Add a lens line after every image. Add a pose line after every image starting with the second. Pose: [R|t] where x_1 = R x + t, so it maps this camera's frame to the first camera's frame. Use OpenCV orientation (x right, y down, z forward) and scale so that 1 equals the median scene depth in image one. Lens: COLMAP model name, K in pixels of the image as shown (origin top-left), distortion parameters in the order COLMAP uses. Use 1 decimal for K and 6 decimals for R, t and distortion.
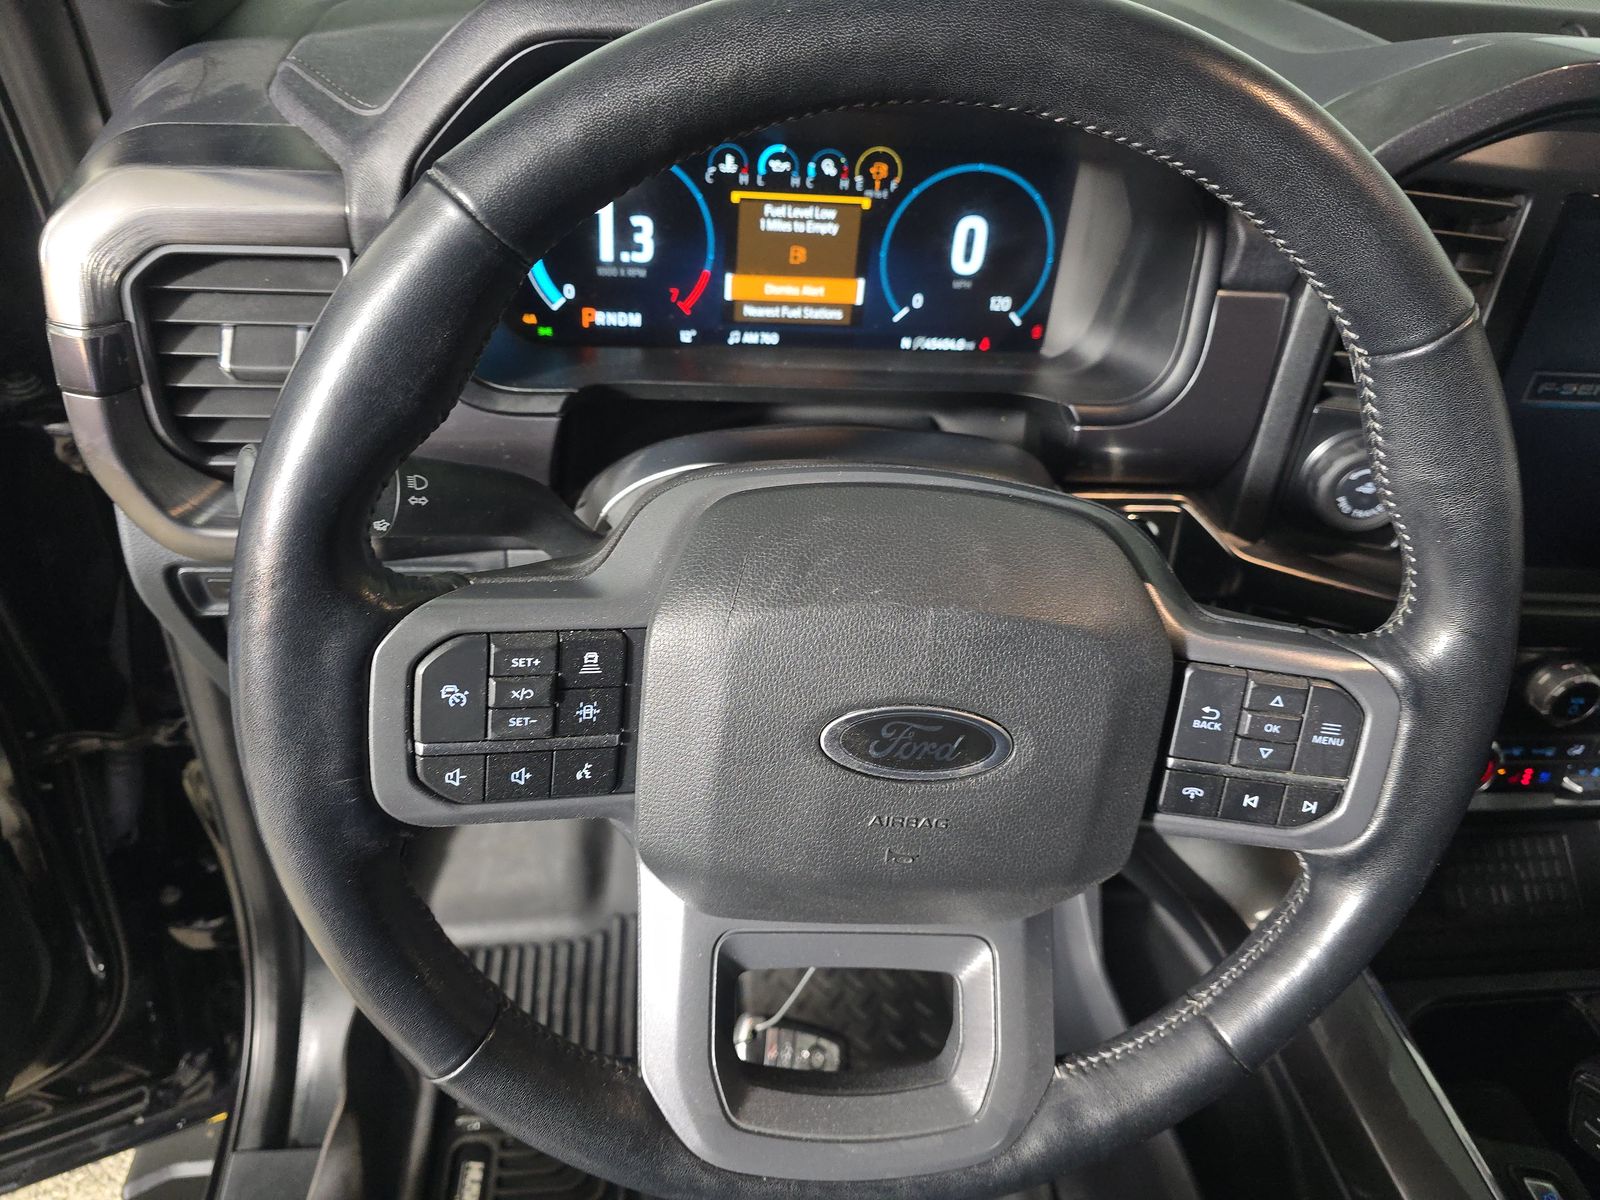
lens RADIAL K [[1092.1, 0, 790.1], [0, 1092.1, 600.2], [0, 0, 1]] dist [0.050968, -0.064757]
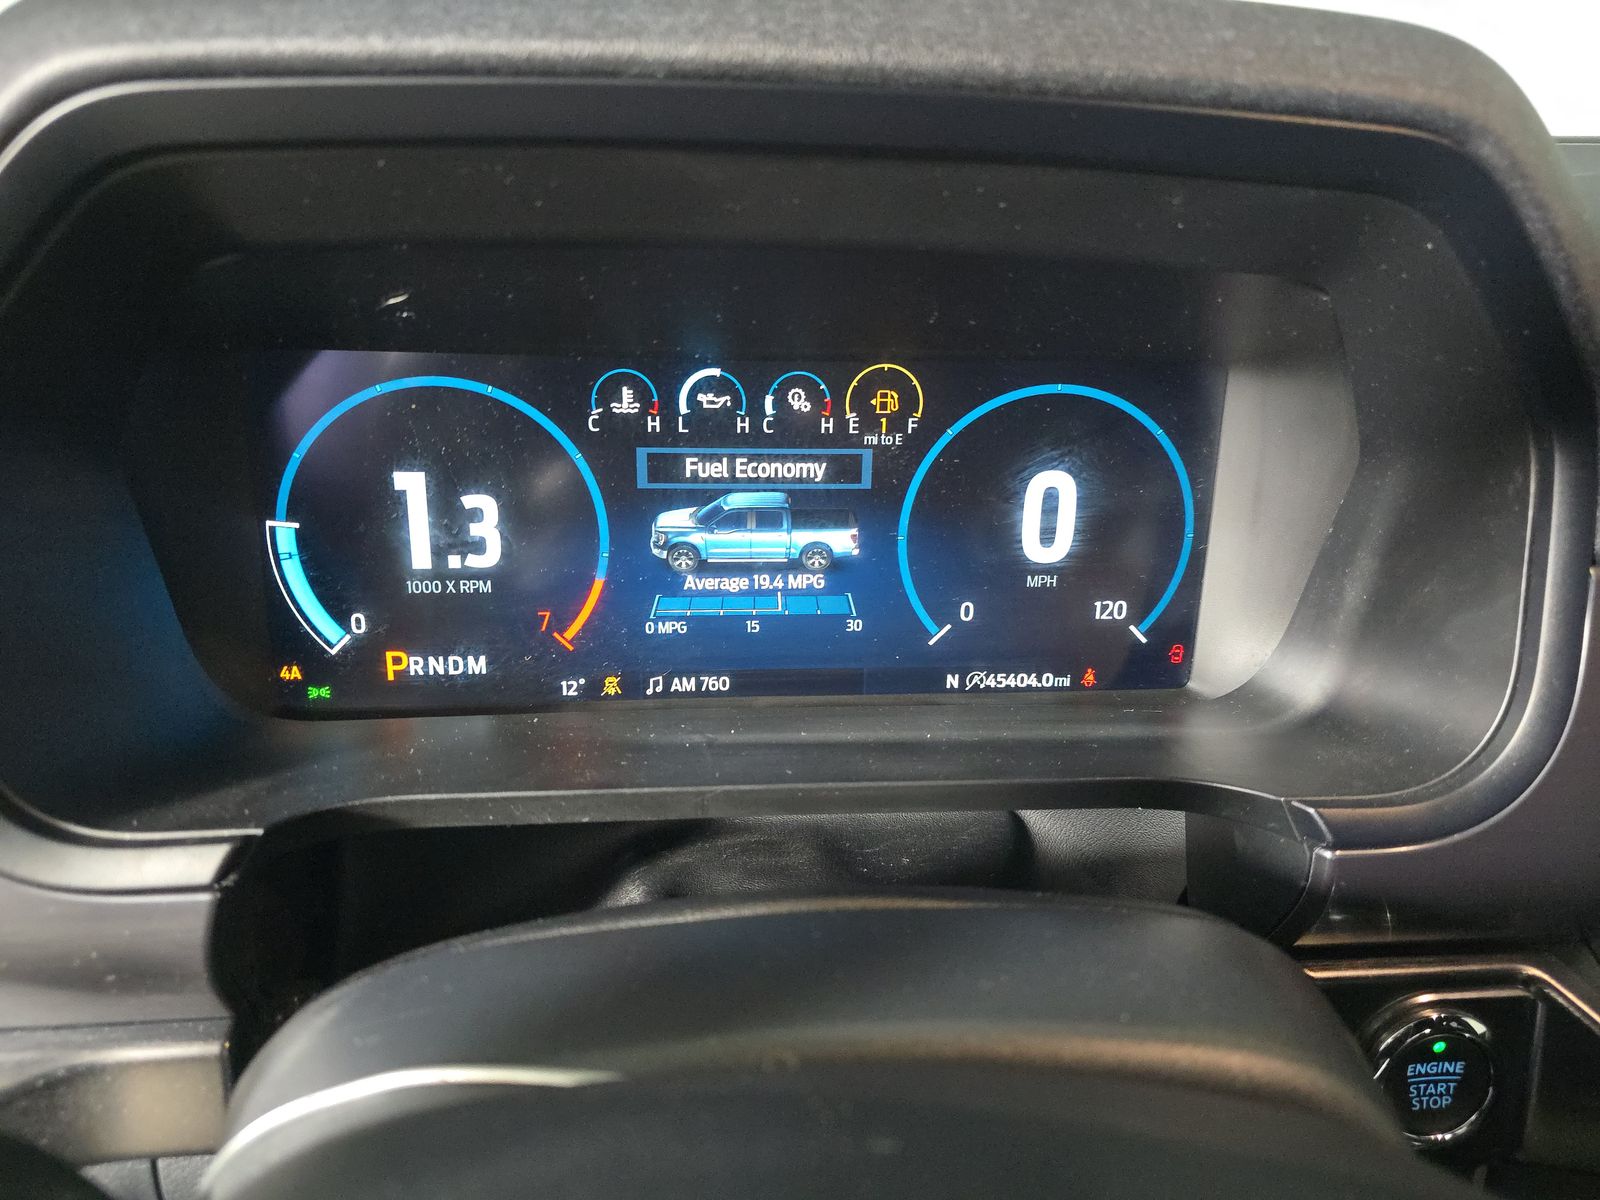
lens RADIAL K [[1092.1, 0, 790.1], [0, 1092.1, 600.2], [0, 0, 1]] dist [0.050968, -0.064757]
pose [[0.998340, -0.046111, -0.034506, 0.049906], [0.034784, 0.960285, -0.276845, -0.141583], [0.045901, 0.275185, 0.960295, 0.510847]]
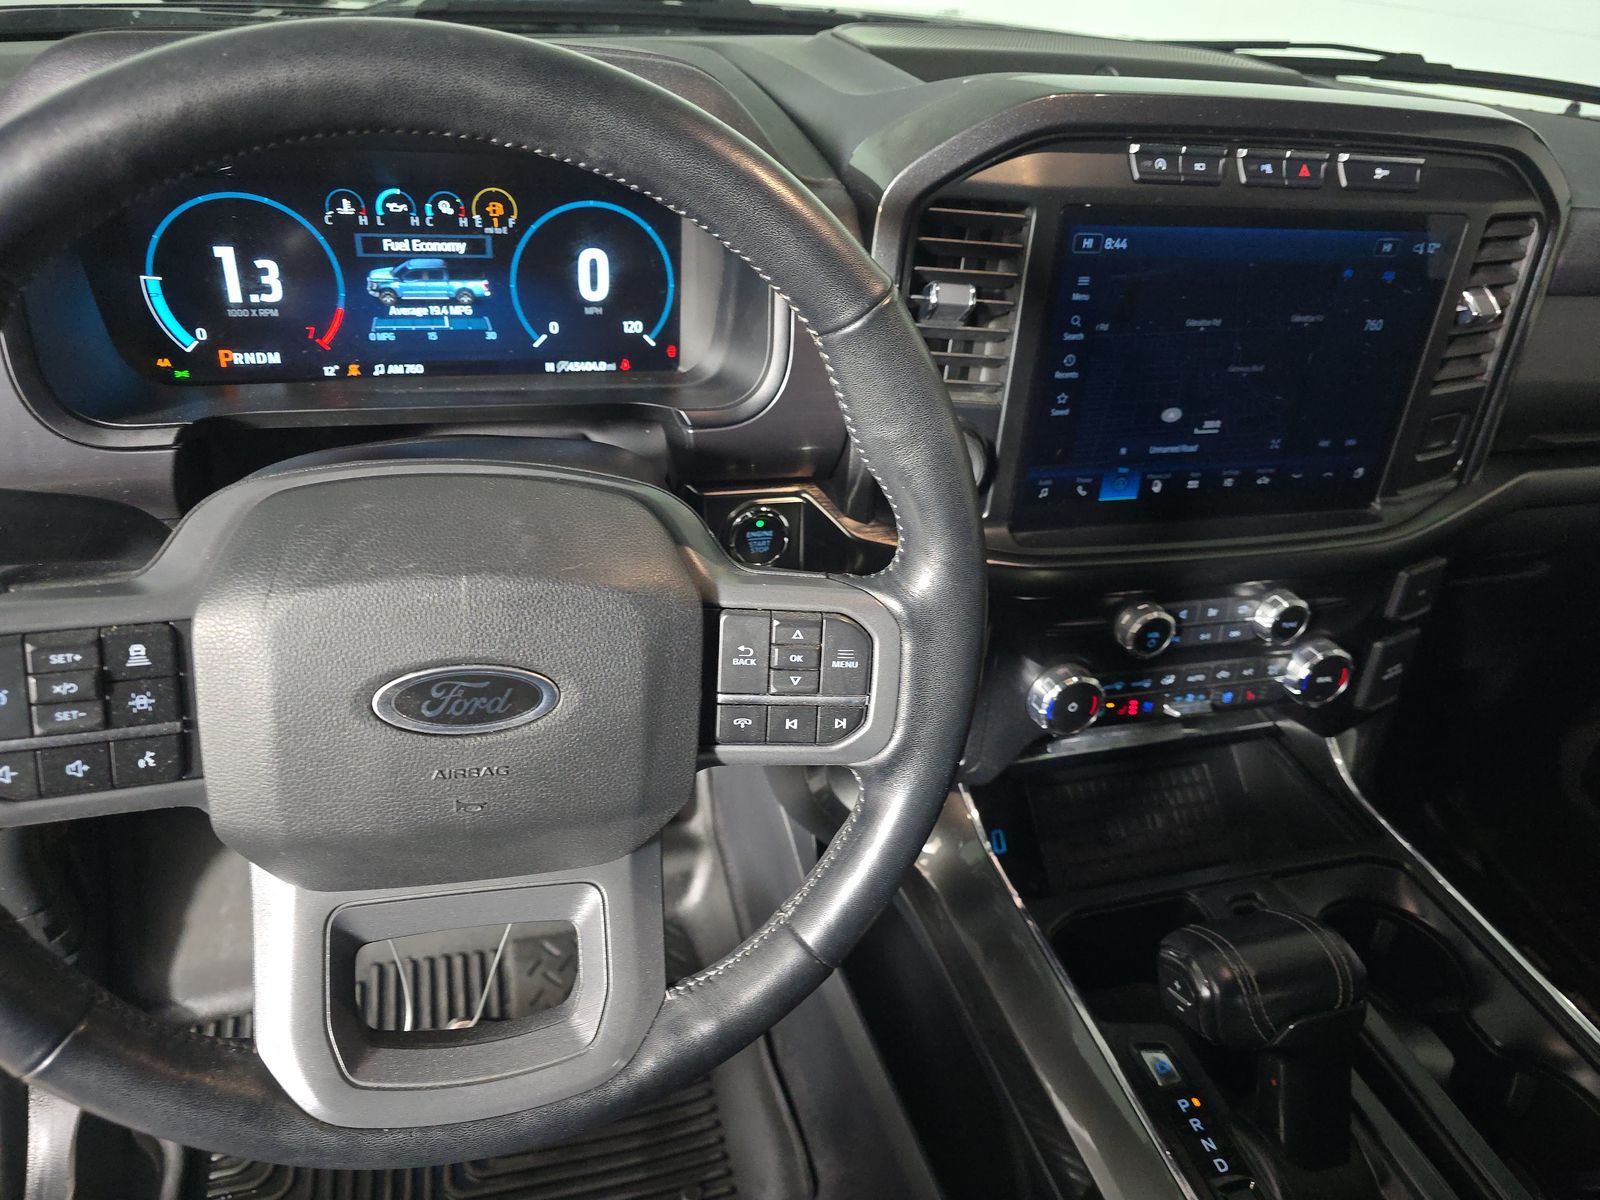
lens RADIAL K [[1082.8, 0, 788.3], [0, 1082.8, 603.1], [0, 0, 1]] dist [0.046738, -0.066449]
pose [[0.983560, -0.092006, 0.155388, 0.178249], [0.098484, 0.994540, -0.034501, 0.067288], [-0.151365, 0.049237, 0.987251, -0.094682]]
